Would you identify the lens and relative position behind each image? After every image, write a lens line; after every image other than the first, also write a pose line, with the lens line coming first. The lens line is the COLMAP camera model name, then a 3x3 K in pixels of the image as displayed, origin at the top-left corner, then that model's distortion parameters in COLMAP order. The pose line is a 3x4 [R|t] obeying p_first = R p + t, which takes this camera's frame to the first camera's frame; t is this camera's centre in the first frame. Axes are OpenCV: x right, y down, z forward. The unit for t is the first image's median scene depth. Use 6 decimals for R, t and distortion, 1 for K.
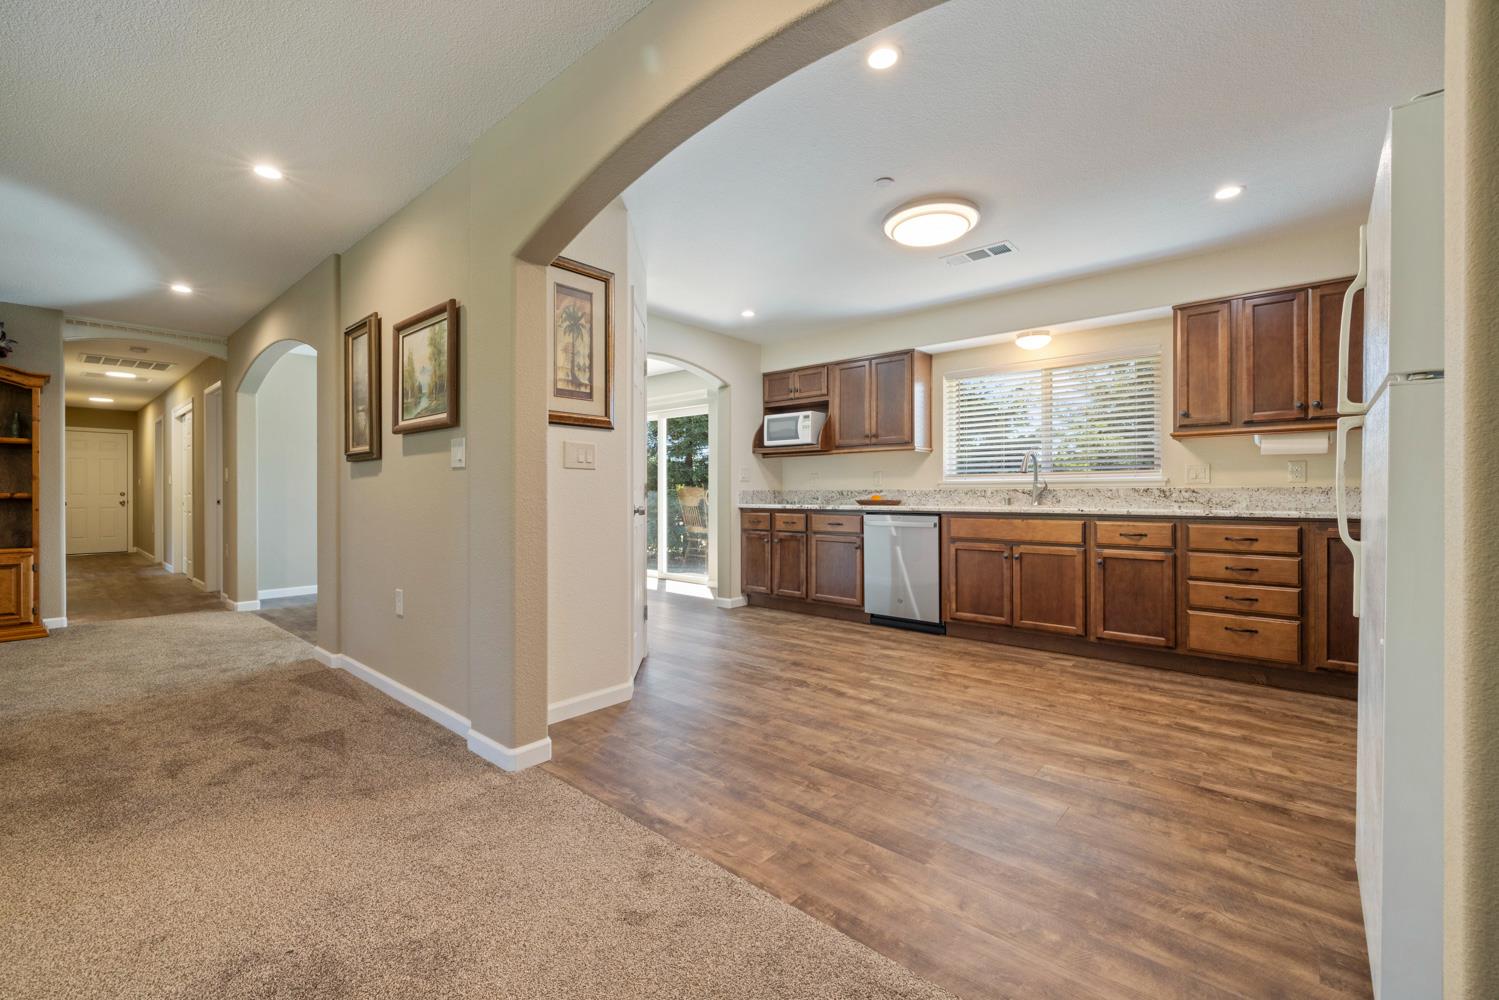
lens RADIAL K [[626.6, 0, 747.3], [0, 626.6, 494.3], [0, 0, 1]] dist [0.001969, -0.000620]
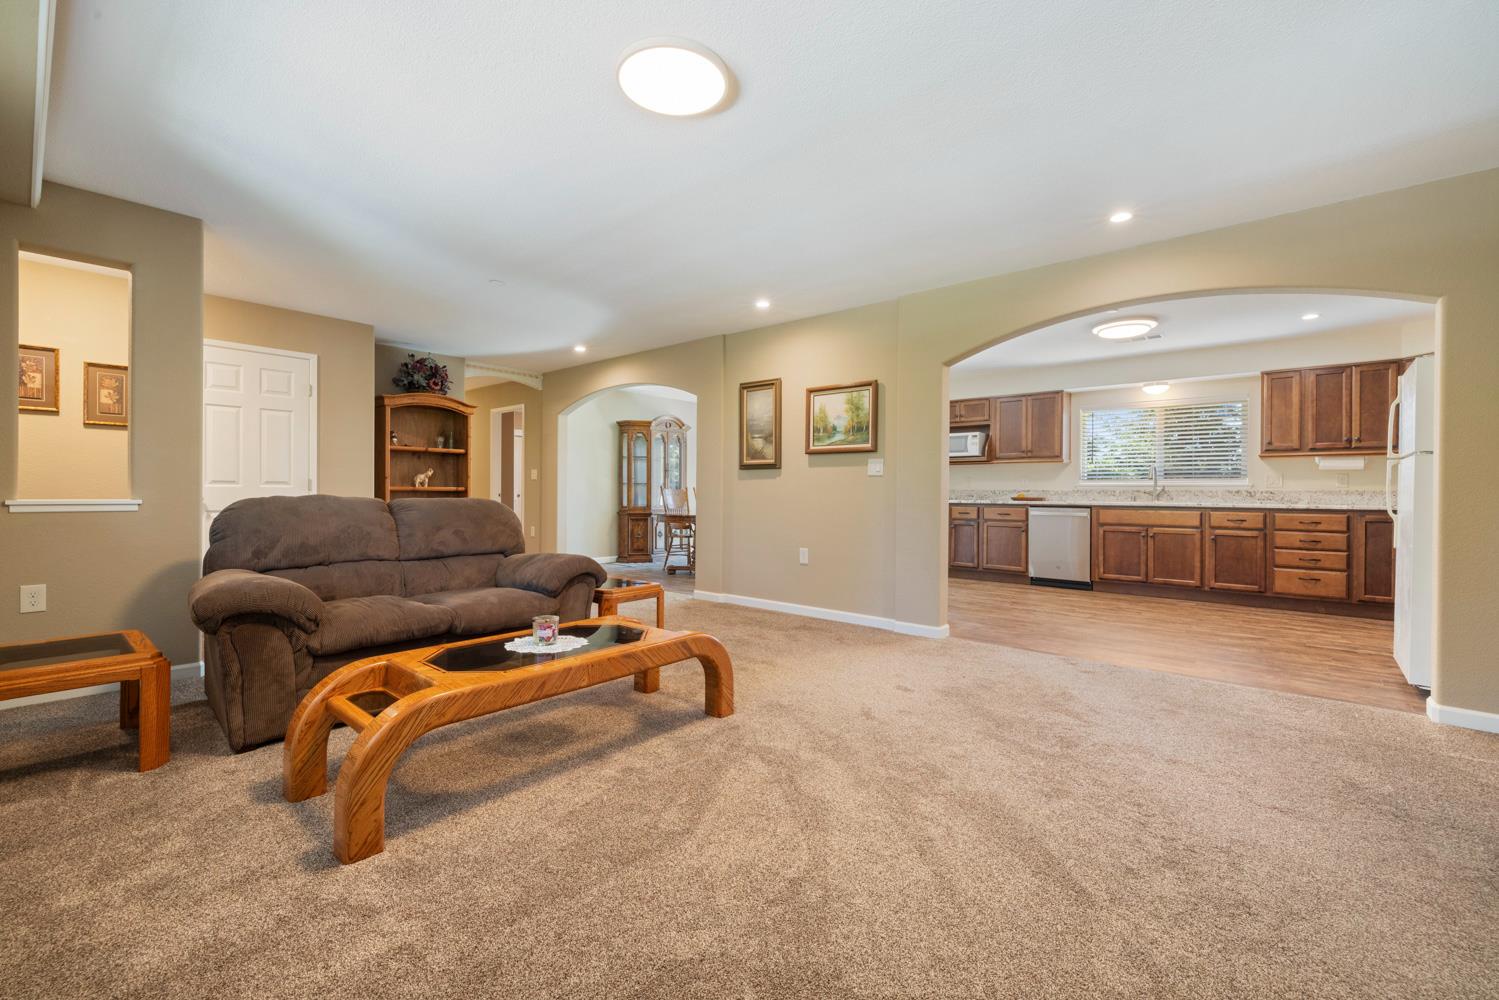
lens RADIAL K [[631.5, 0, 745.0], [0, 631.5, 493.0], [0, 0, 1]] dist [0.001424, -0.000309]
pose [[0.999953, 0.008641, 0.004411, -0.629540], [-0.008644, 0.999962, 0.000556, 0.006749], [-0.004406, -0.000594, 0.999990, -0.577783]]
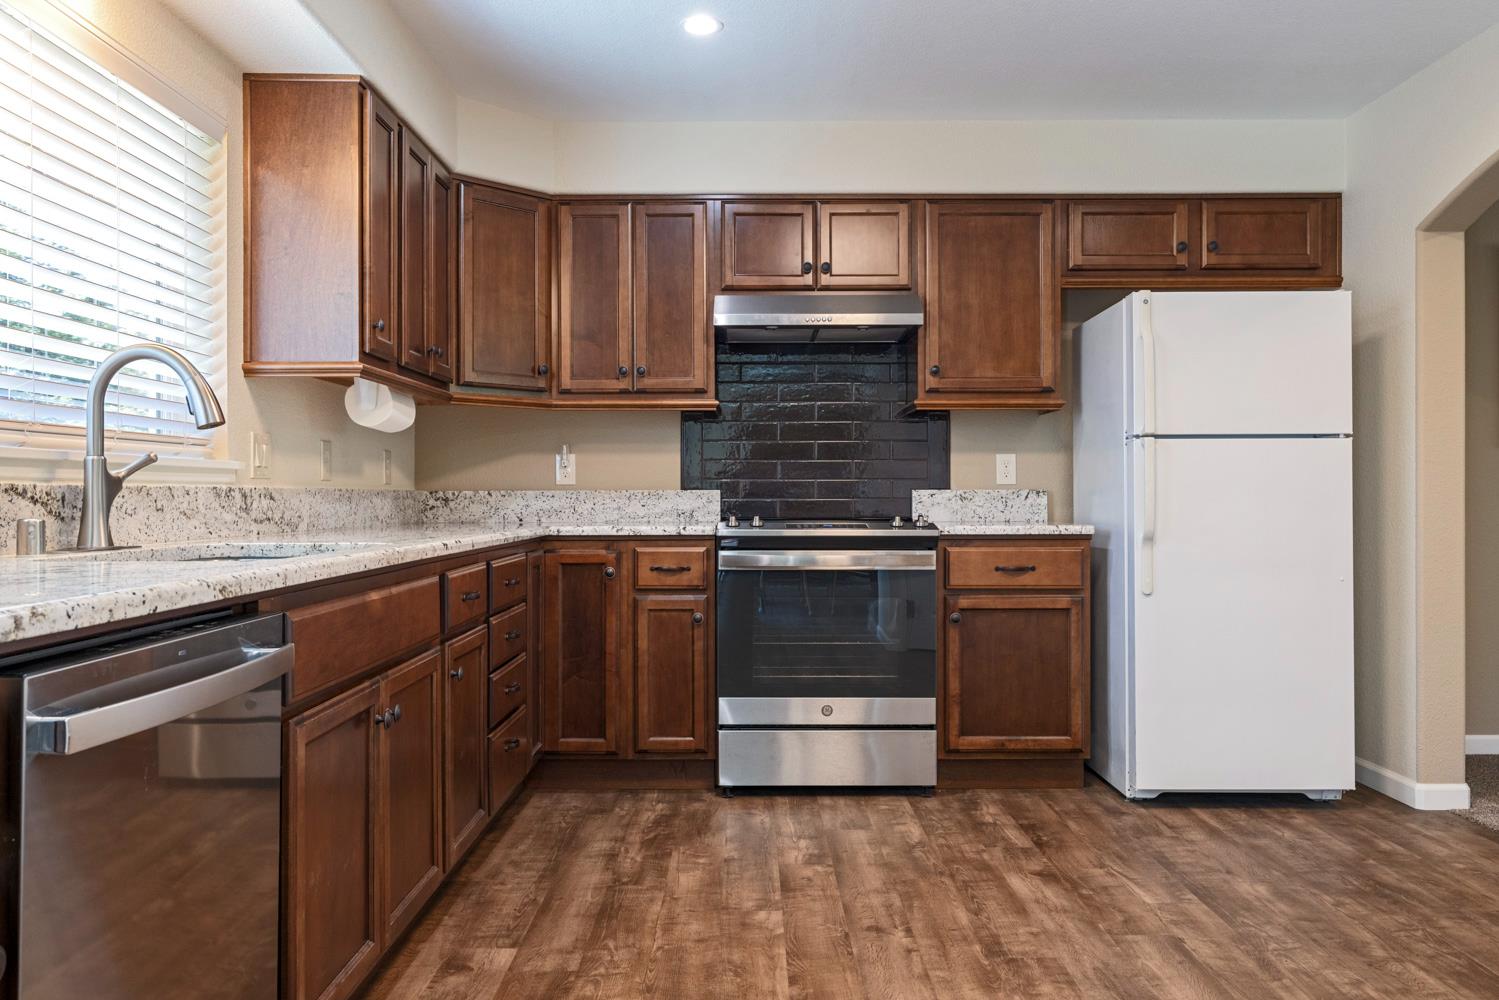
lens RADIAL K [[1133.7, 0, 749.5], [0, 1133.7, 500.0], [0, 0, 1]] dist [0.001814, 0.005935]
pose [[-0.658845, -0.000551, 0.752279, -0.105676], [0.002930, 0.999990, 0.003298, -0.004037], [-0.752273, 0.004377, -0.658837, 1.417900]]
